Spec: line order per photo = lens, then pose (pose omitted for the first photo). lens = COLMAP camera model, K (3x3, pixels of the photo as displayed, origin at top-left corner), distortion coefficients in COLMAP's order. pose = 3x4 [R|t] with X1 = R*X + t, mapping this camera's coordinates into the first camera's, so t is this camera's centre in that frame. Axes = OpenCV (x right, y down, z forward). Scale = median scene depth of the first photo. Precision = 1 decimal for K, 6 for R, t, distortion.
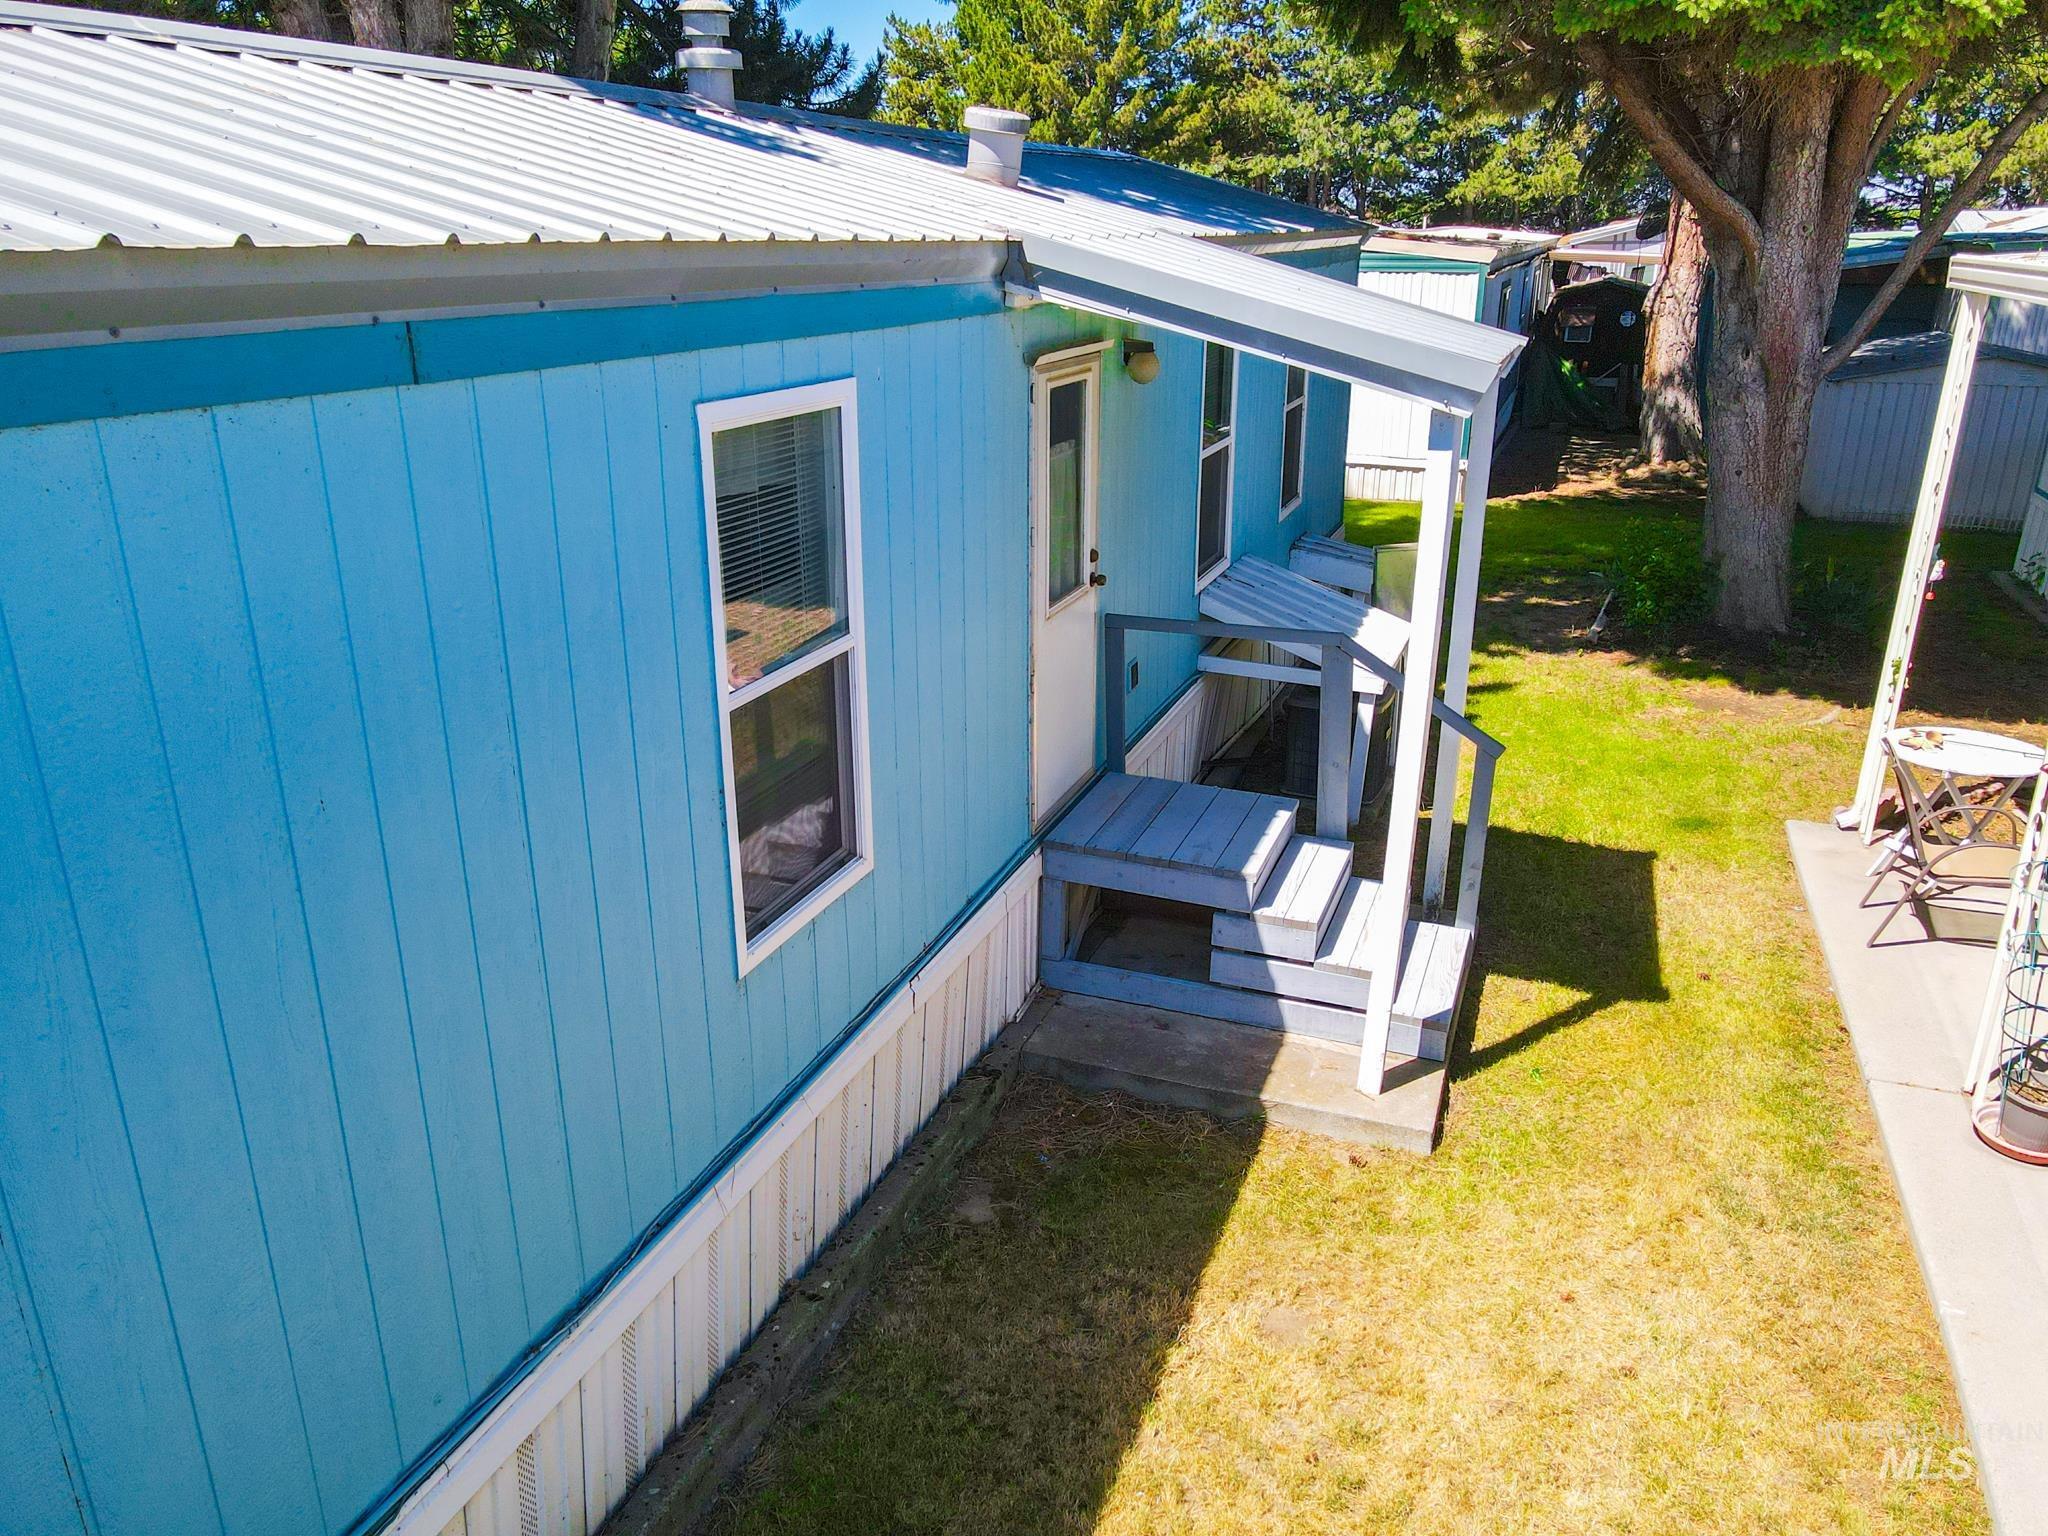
lens RADIAL K [[1483.9, 0, 1018.8], [0, 1483.9, 769.4], [0, 0, 1]] dist [-0.011224, 0.010121]
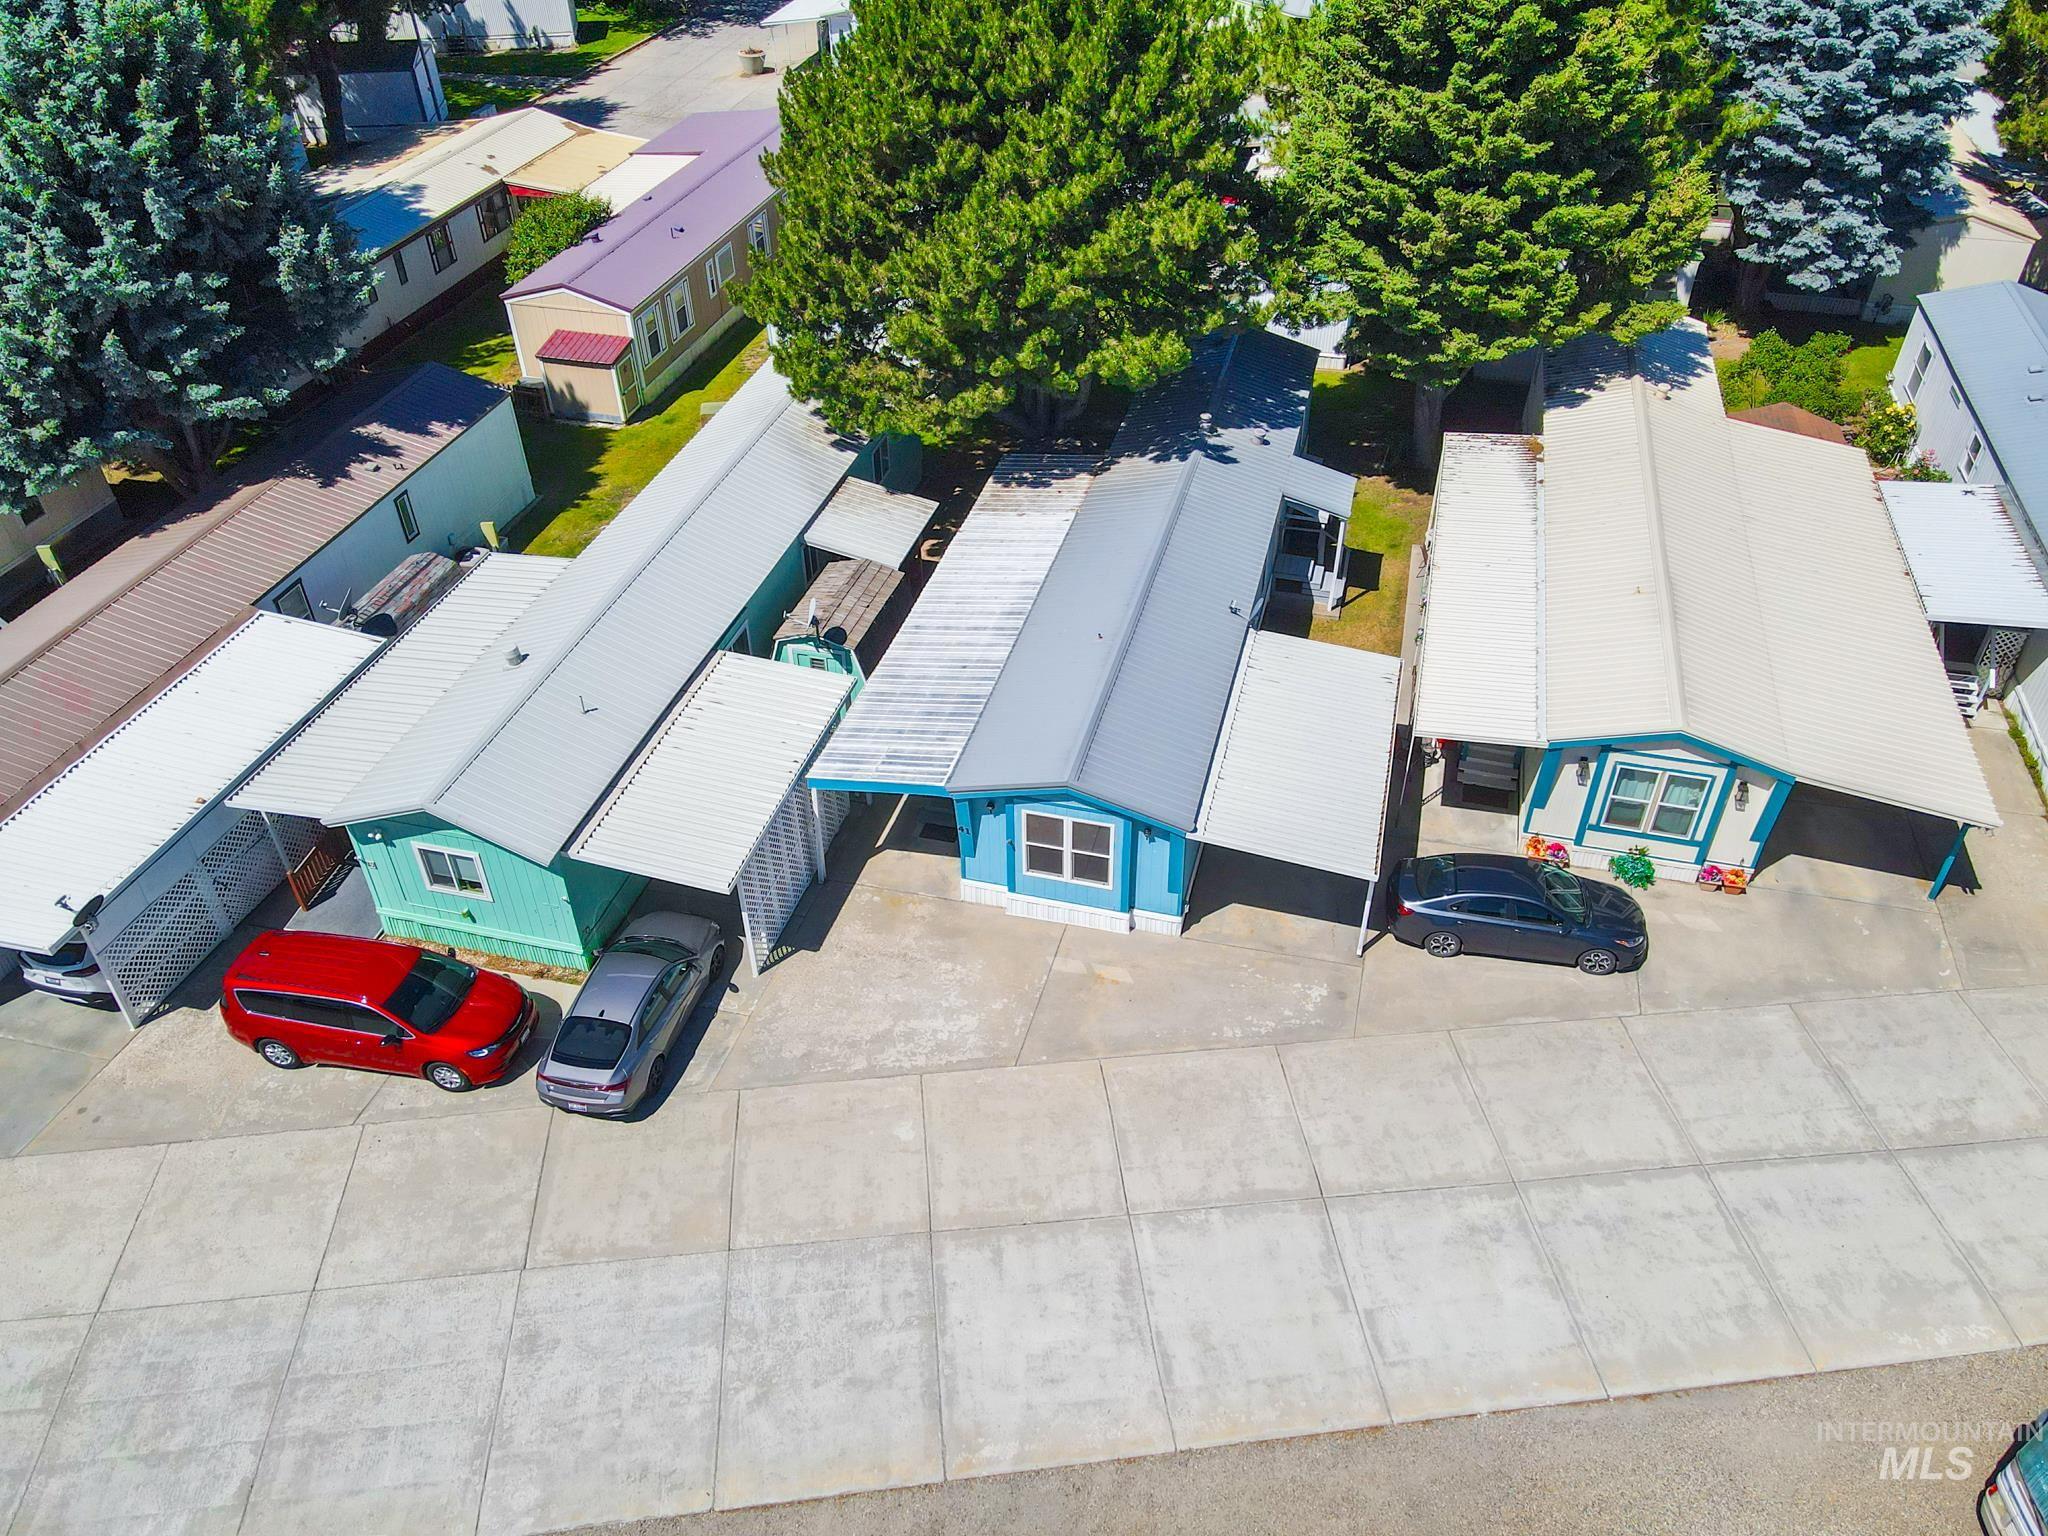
lens RADIAL K [[1483.9, 0, 1027.3], [0, 1483.9, 769.6], [0, 0, 1]] dist [-0.011224, 0.010121]
pose [[0.993938, -0.076529, 0.078939, -1.459729], [0.046335, 0.942674, 0.330481, -1.182788], [-0.099706, -0.324820, 0.940506, -4.611860]]
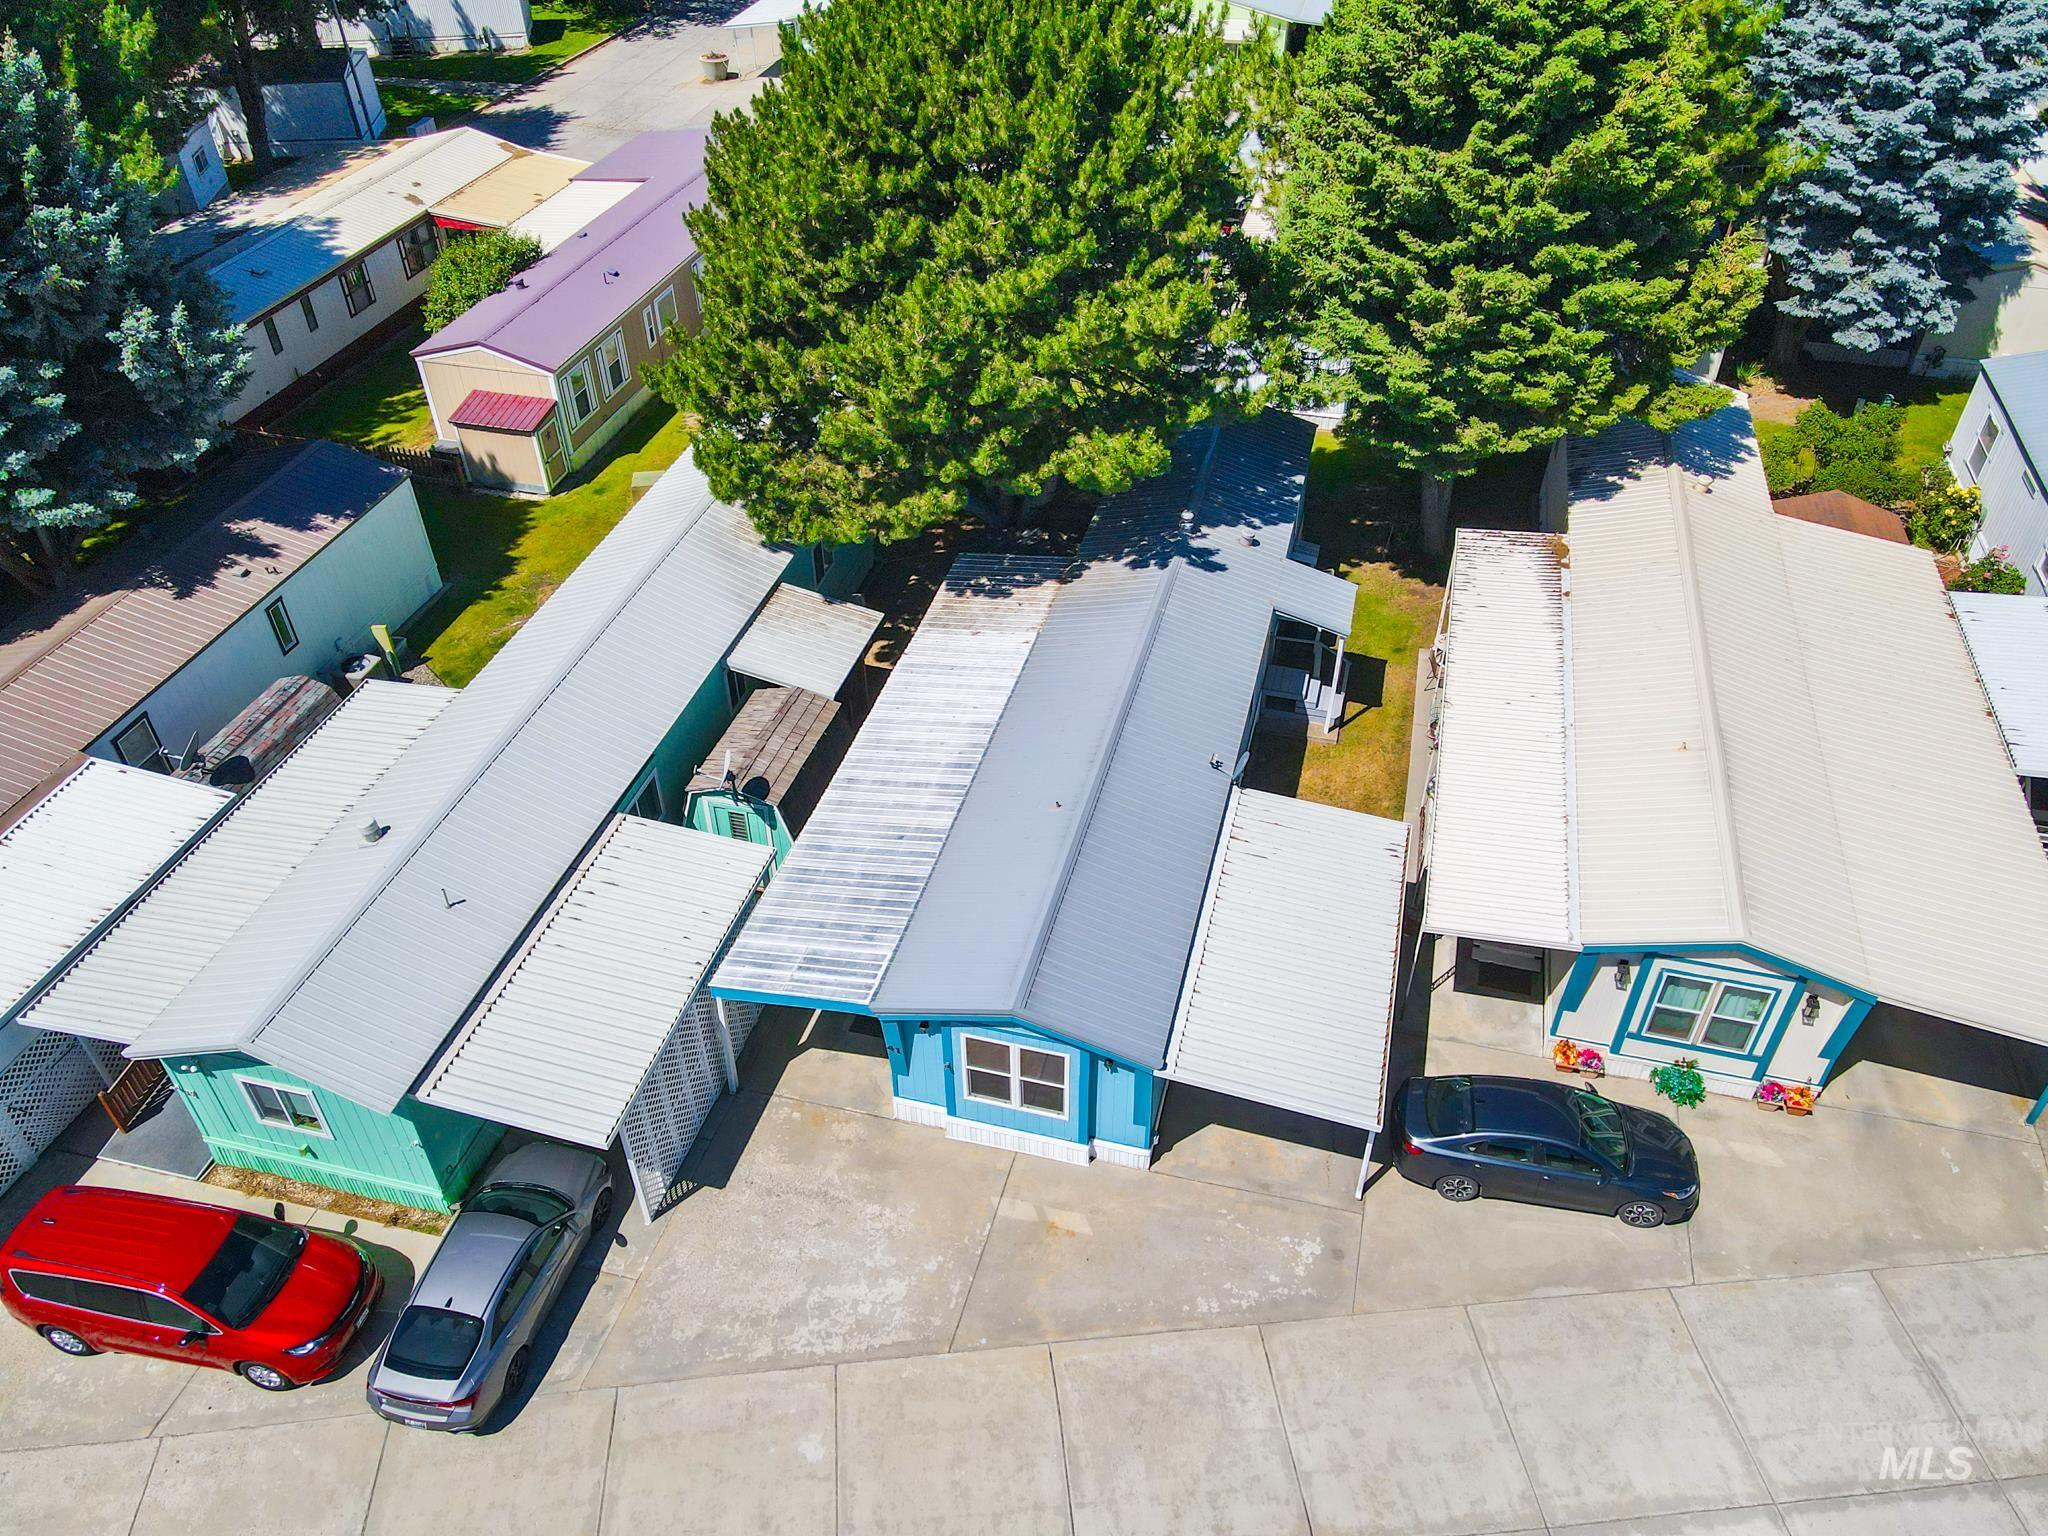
lens RADIAL K [[1483.9, 0, 1019.2], [0, 1483.9, 759.1], [0, 0, 1]] dist [-0.011224, 0.010121]
pose [[0.994327, -0.072940, 0.077418, -1.242402], [0.042513, 0.939707, 0.339328, -1.499490], [-0.097501, -0.334111, 0.937477, -3.820381]]
